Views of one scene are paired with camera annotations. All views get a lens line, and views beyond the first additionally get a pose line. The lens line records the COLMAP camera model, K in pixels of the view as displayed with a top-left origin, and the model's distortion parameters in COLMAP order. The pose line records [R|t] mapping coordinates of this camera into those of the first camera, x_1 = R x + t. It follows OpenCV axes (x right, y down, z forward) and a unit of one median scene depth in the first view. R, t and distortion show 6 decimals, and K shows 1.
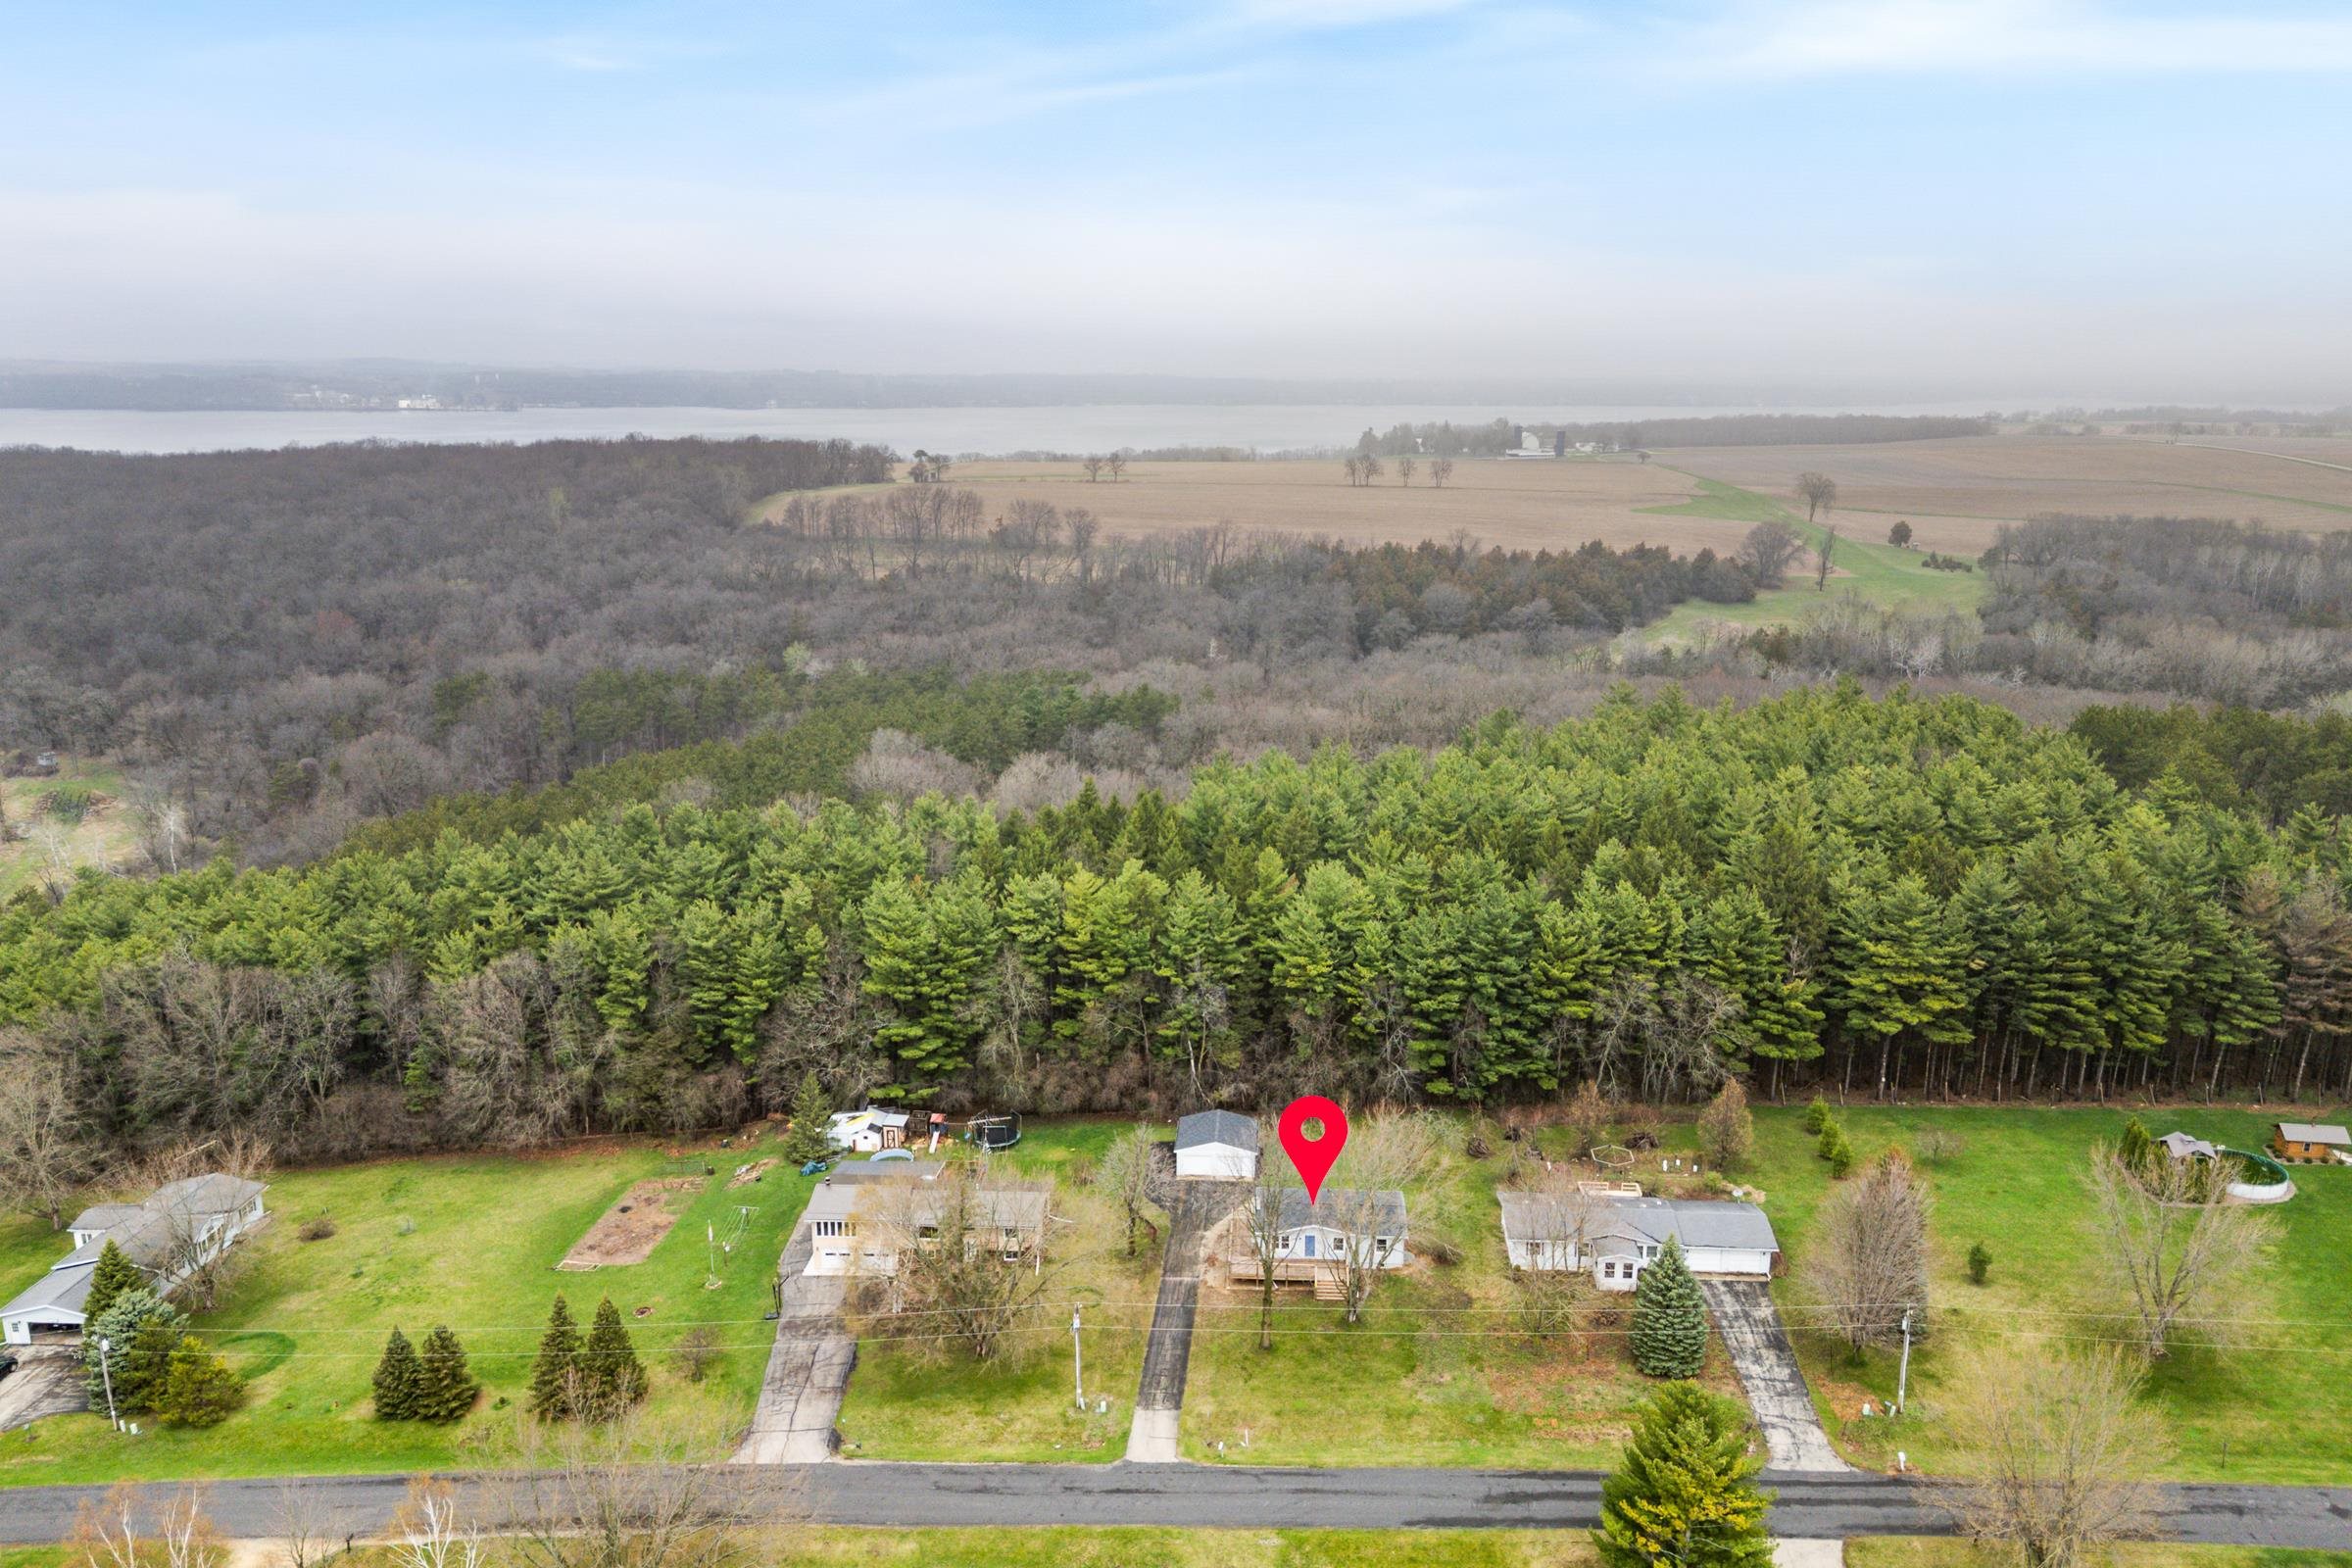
lens RADIAL K [[1661.5, 0, 1285.4], [0, 1661.5, 780.4], [0, 0, 1]] dist [0.042988, -0.002618]
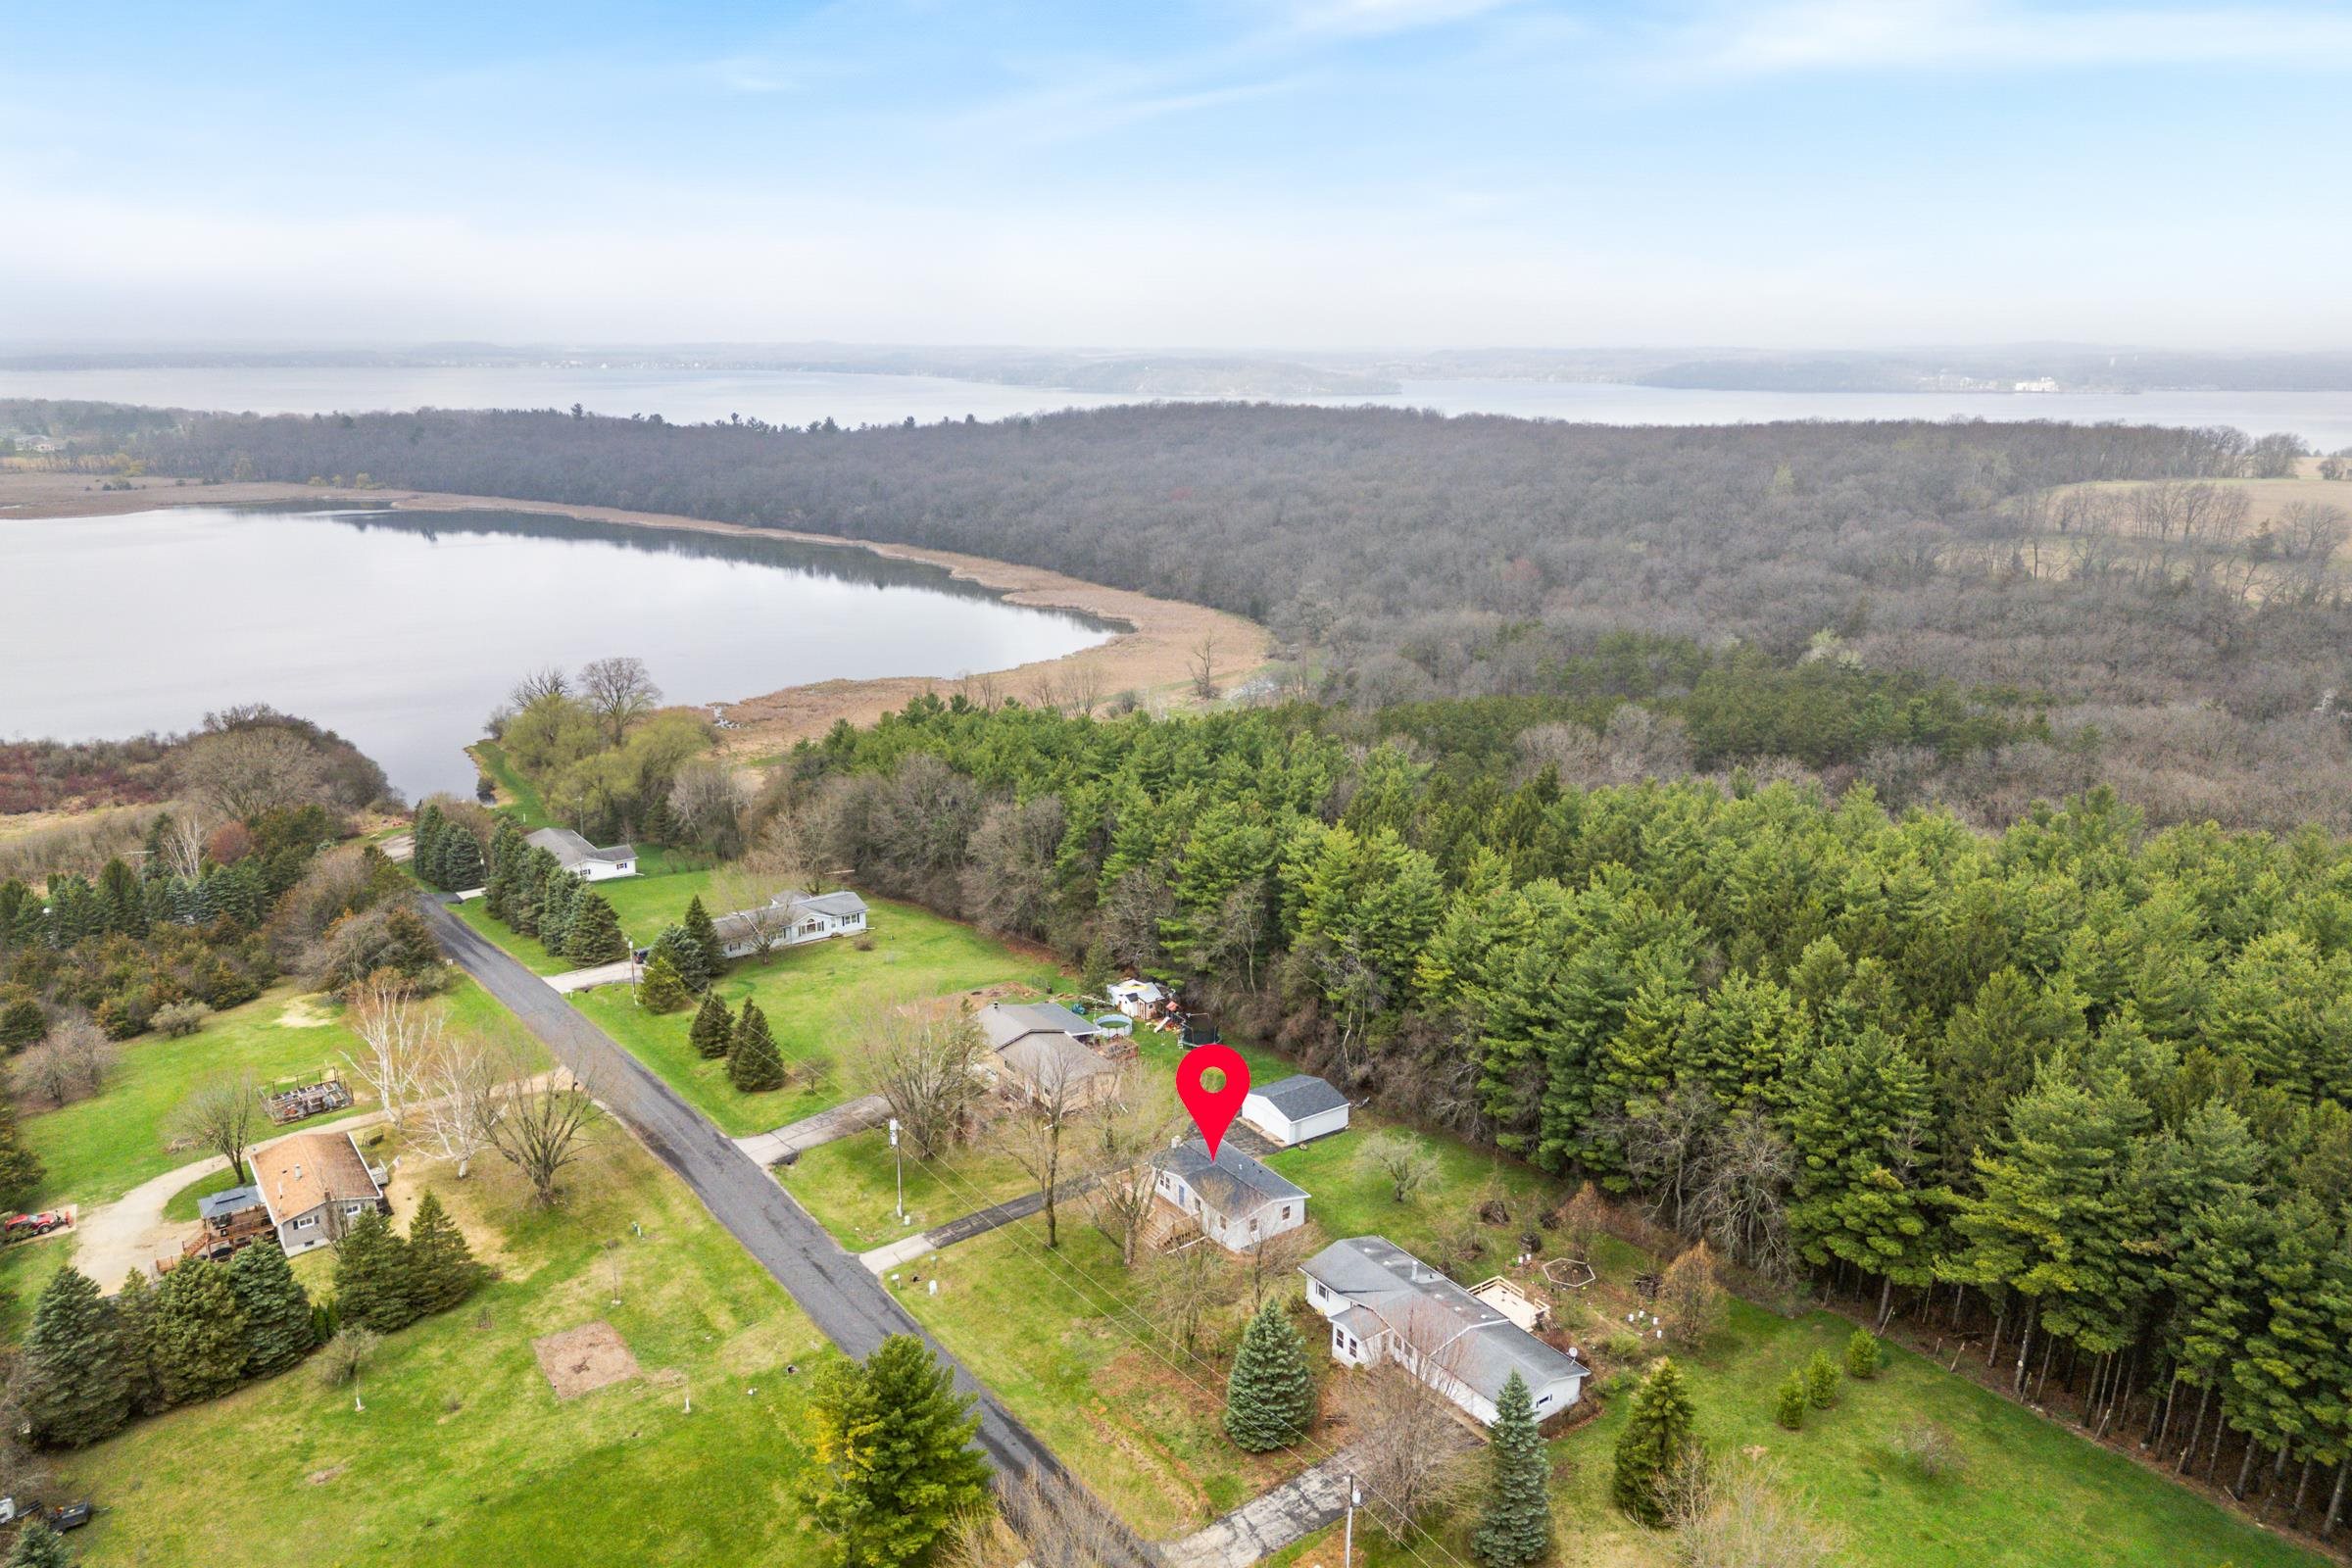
lens RADIAL K [[1661.5, 0, 1285.4], [0, 1661.5, 780.4], [0, 0, 1]] dist [0.042988, -0.002618]
pose [[0.631359, 0.191136, -0.751567, 0.678921], [-0.183793, 0.978419, 0.094432, -0.072865], [0.753396, 0.078512, 0.652863, 0.302286]]
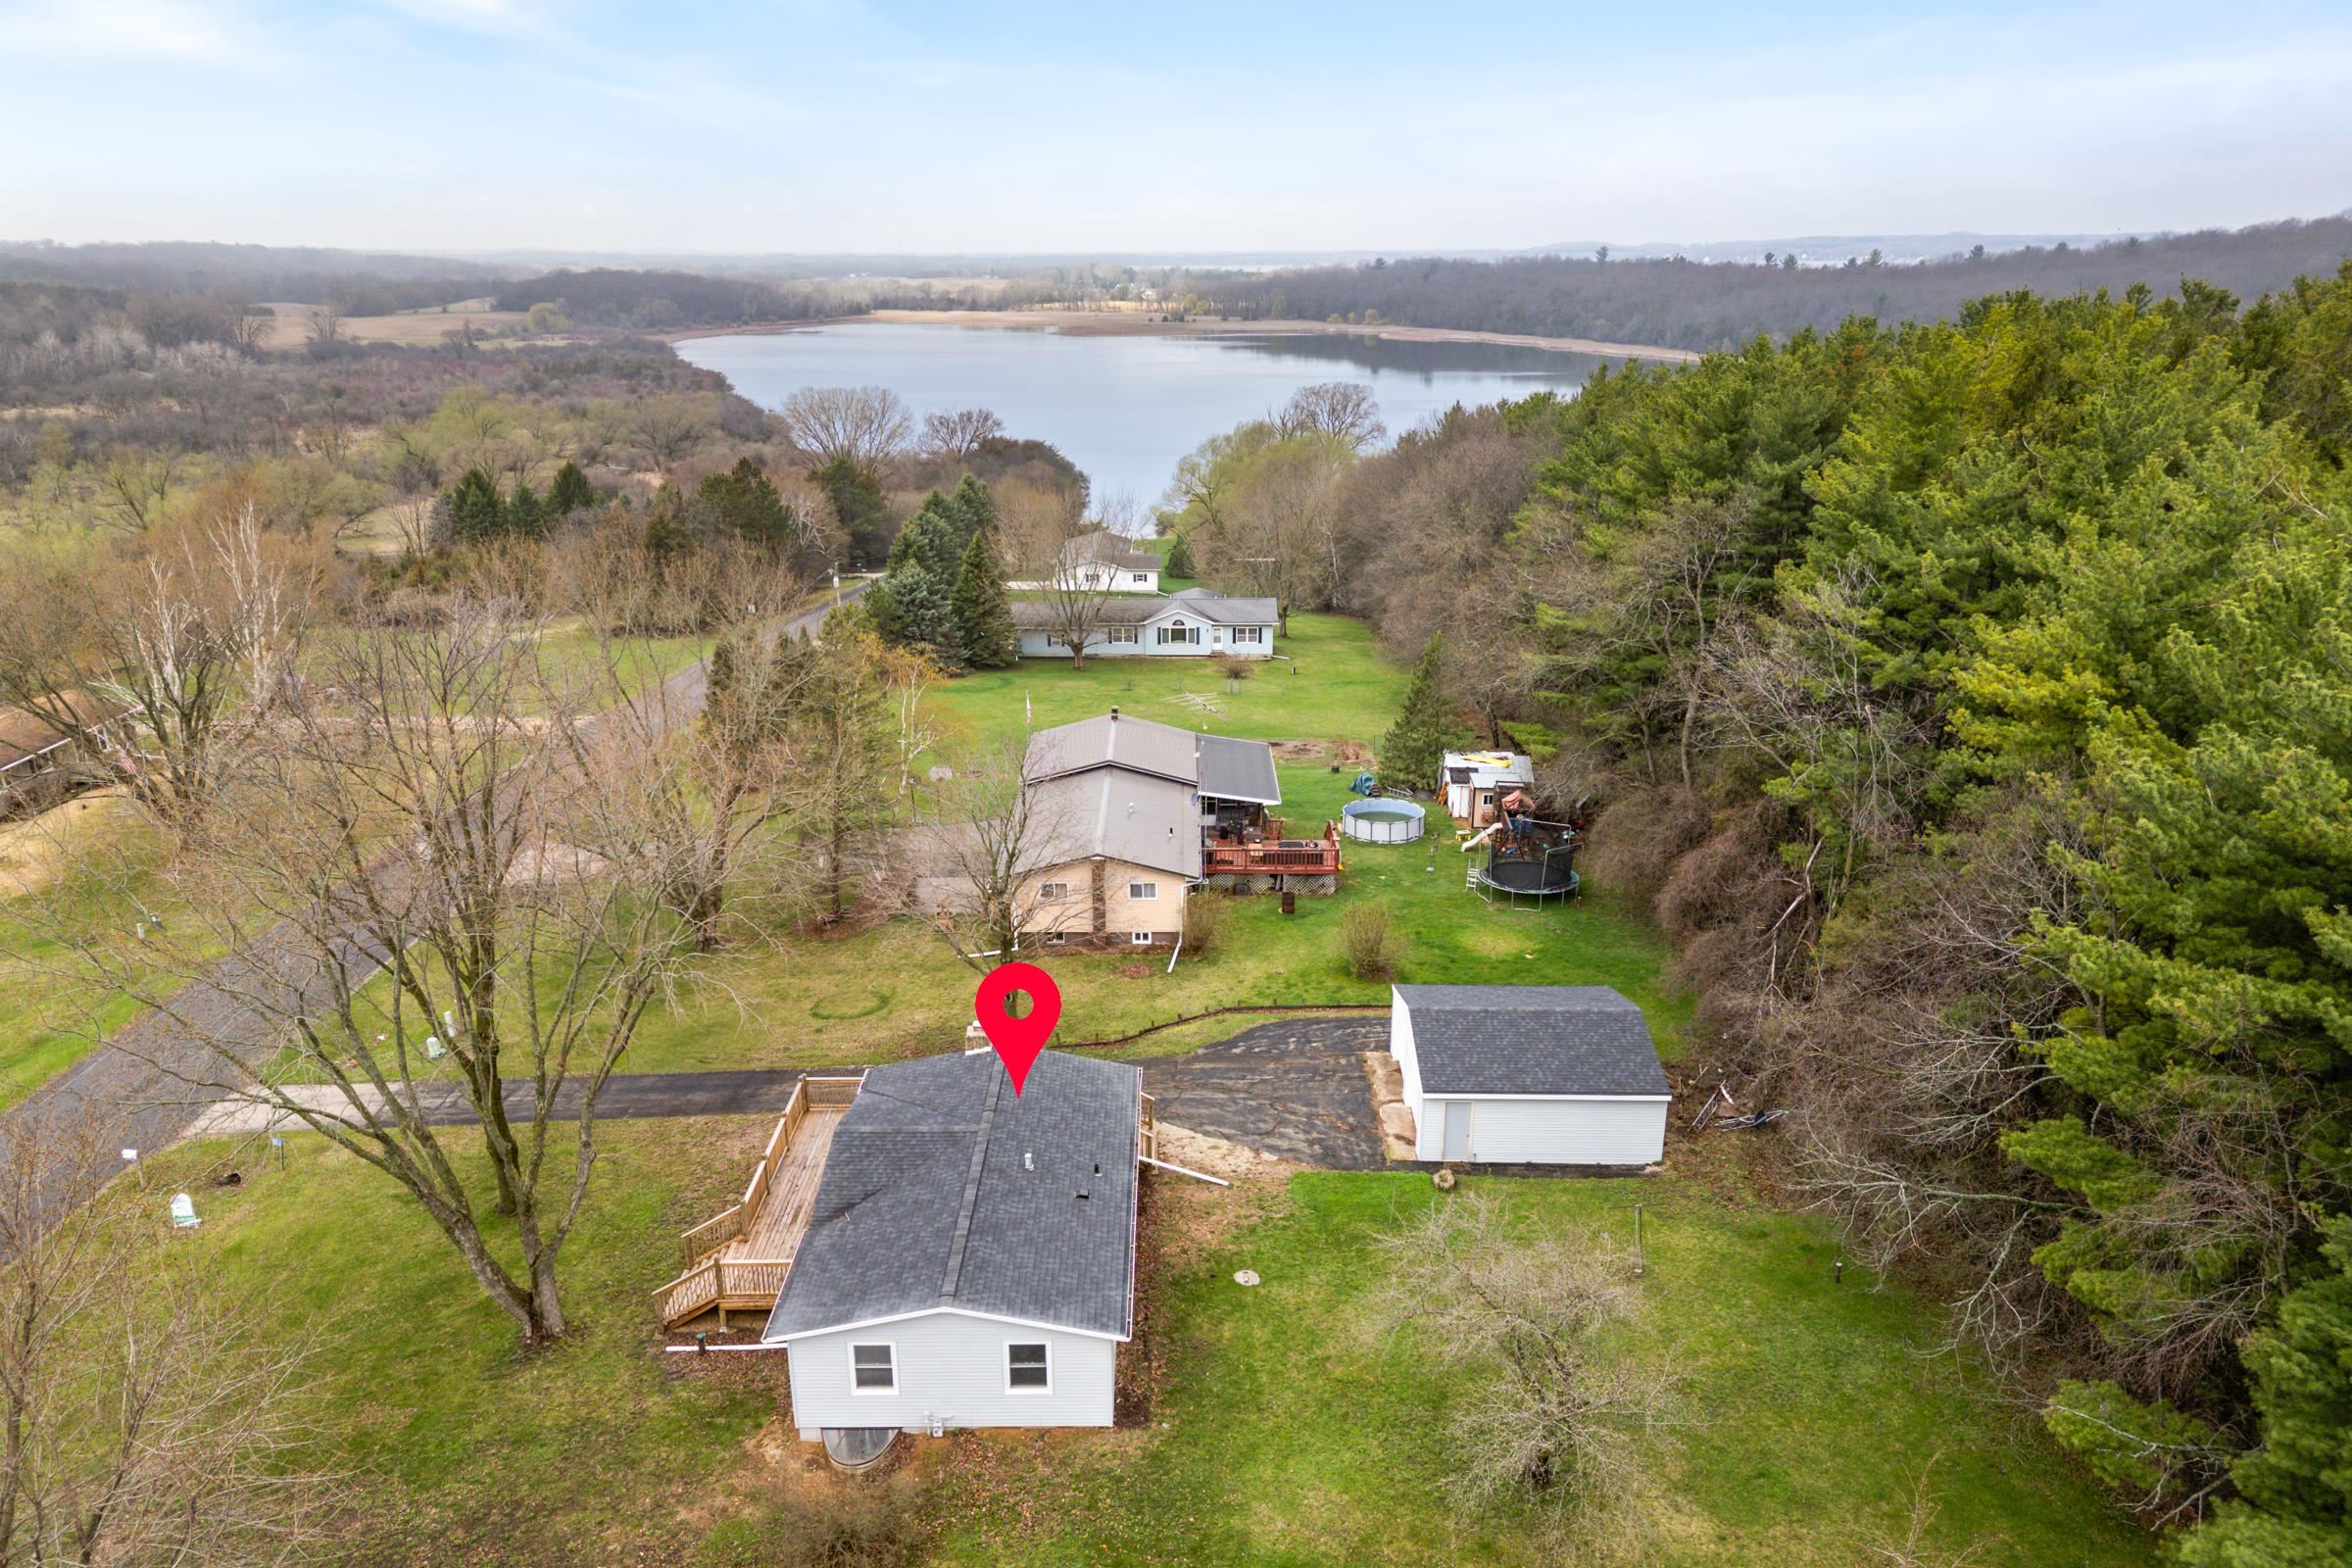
lens RADIAL K [[1661.5, 0, 1285.4], [0, 1661.5, 780.4], [0, 0, 1]] dist [0.042988, -0.002618]
pose [[0.018383, 0.260991, -0.965166, 0.250431], [-0.220003, 0.942726, 0.250733, 0.095325], [0.975326, 0.207731, 0.074749, 0.922681]]
